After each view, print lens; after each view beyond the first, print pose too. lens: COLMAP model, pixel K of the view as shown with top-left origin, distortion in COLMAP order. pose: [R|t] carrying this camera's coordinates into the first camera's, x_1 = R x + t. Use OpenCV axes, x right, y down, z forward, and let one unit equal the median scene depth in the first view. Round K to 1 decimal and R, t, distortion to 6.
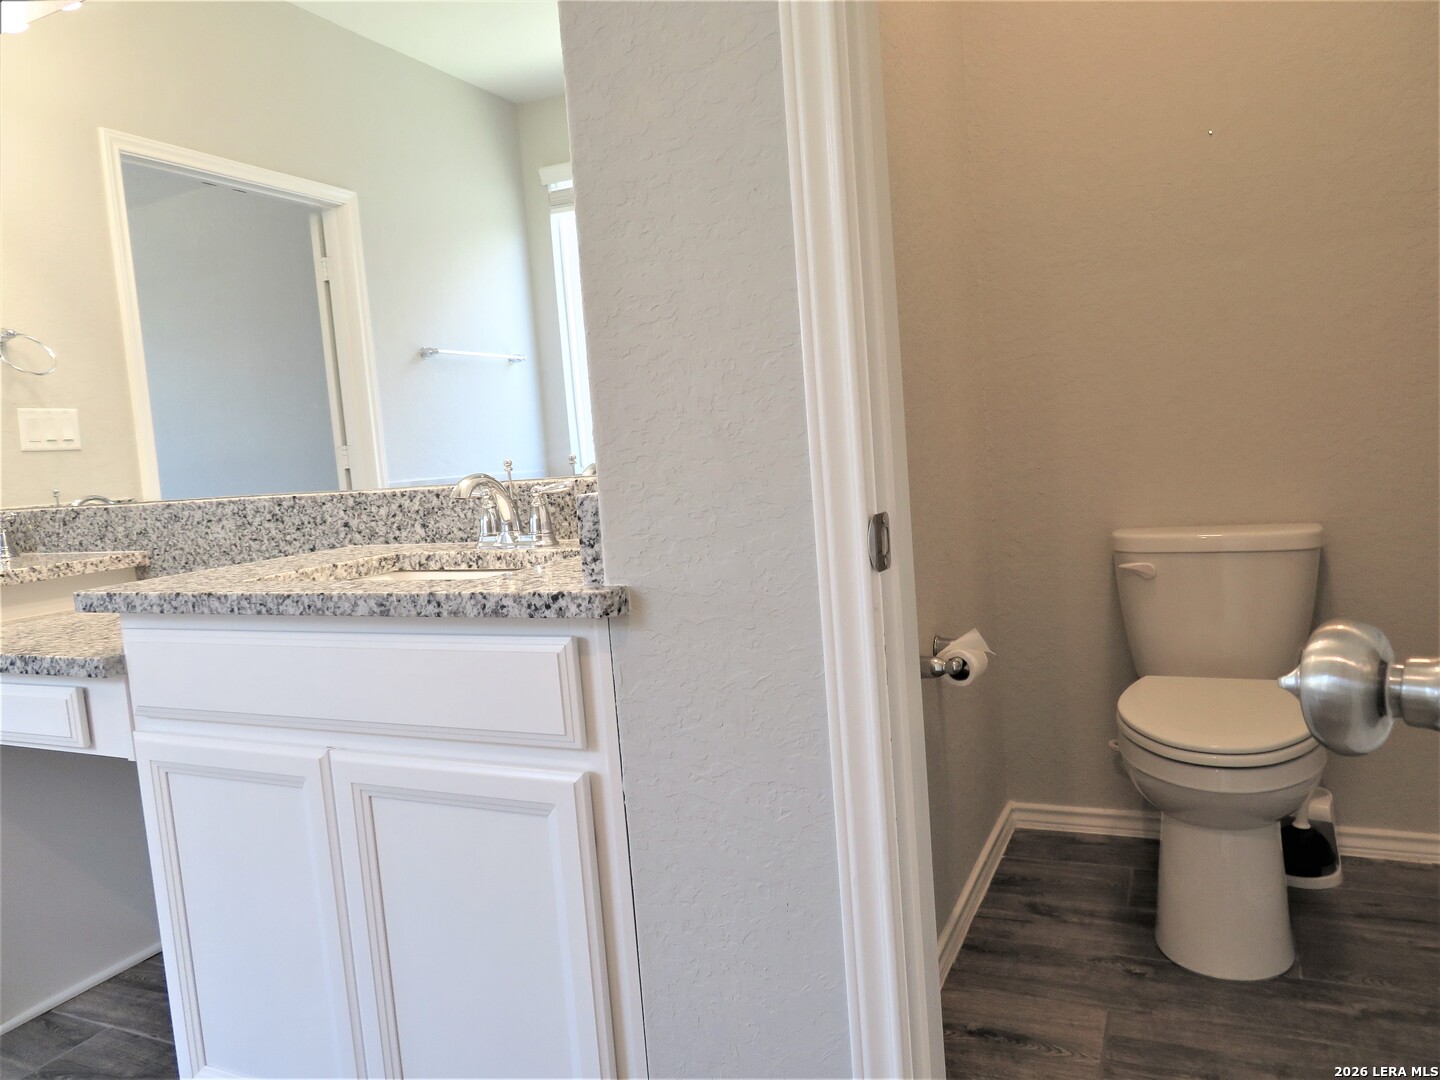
lens RADIAL K [[1030.2, 0, 718.7], [0, 1030.2, 545.8], [0, 0, 1]] dist [-0.002736, -0.006872]
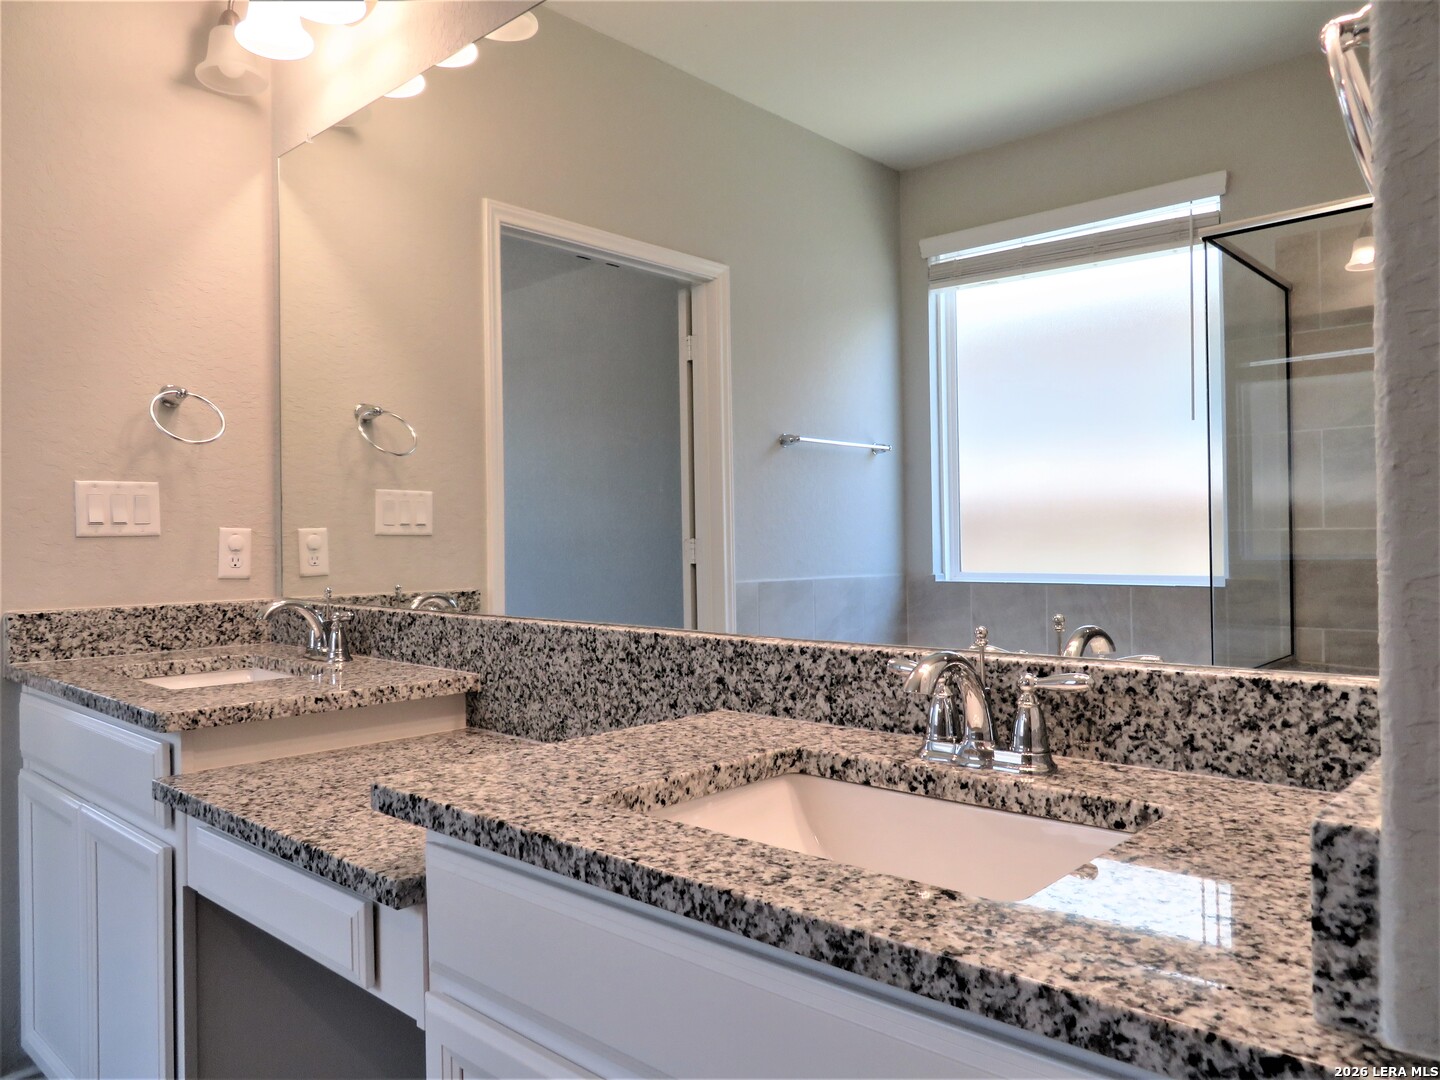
lens RADIAL K [[1030.2, 0, 715.0], [0, 1030.2, 543.3], [0, 0, 1]] dist [-0.002736, -0.006872]
pose [[0.953185, 0.060262, -0.296323, -0.170476], [-0.084119, 0.994104, -0.068419, -0.075354], [0.290453, 0.090142, 0.952634, 0.320134]]
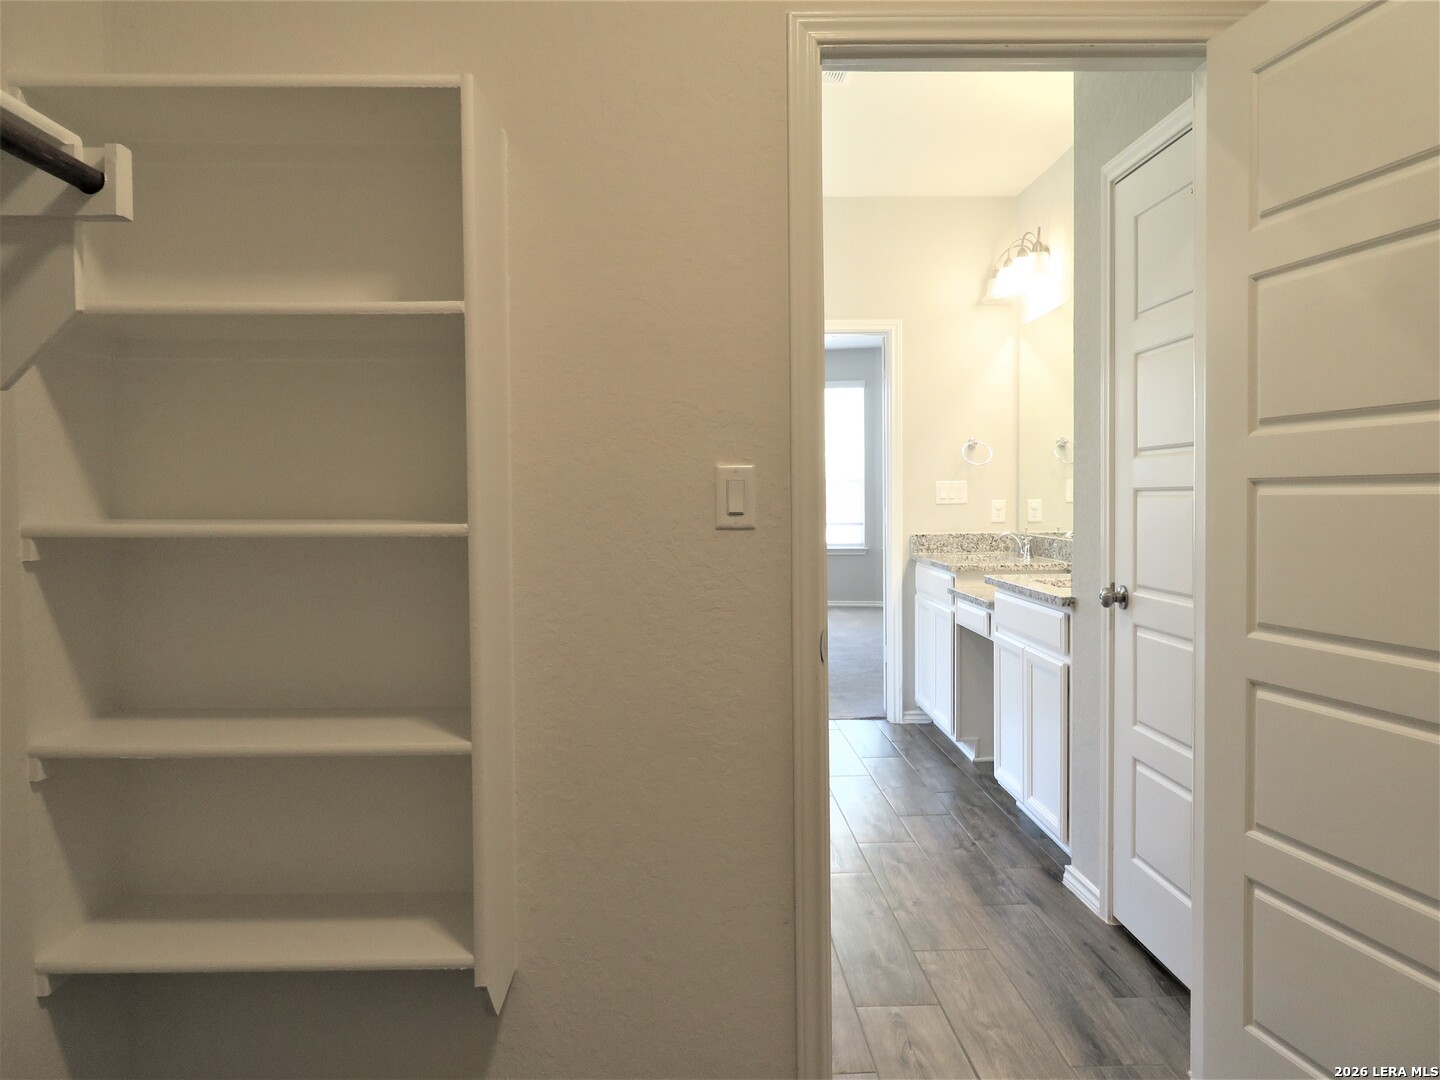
lens RADIAL K [[1030.2, 0, 716.3], [0, 1030.2, 540.8], [0, 0, 1]] dist [-0.002736, -0.006872]
pose [[0.439582, 0.100269, -0.892588, 1.224393], [-0.105352, 0.992646, 0.059625, -0.110017], [0.892003, 0.067825, 0.446913, -0.696187]]
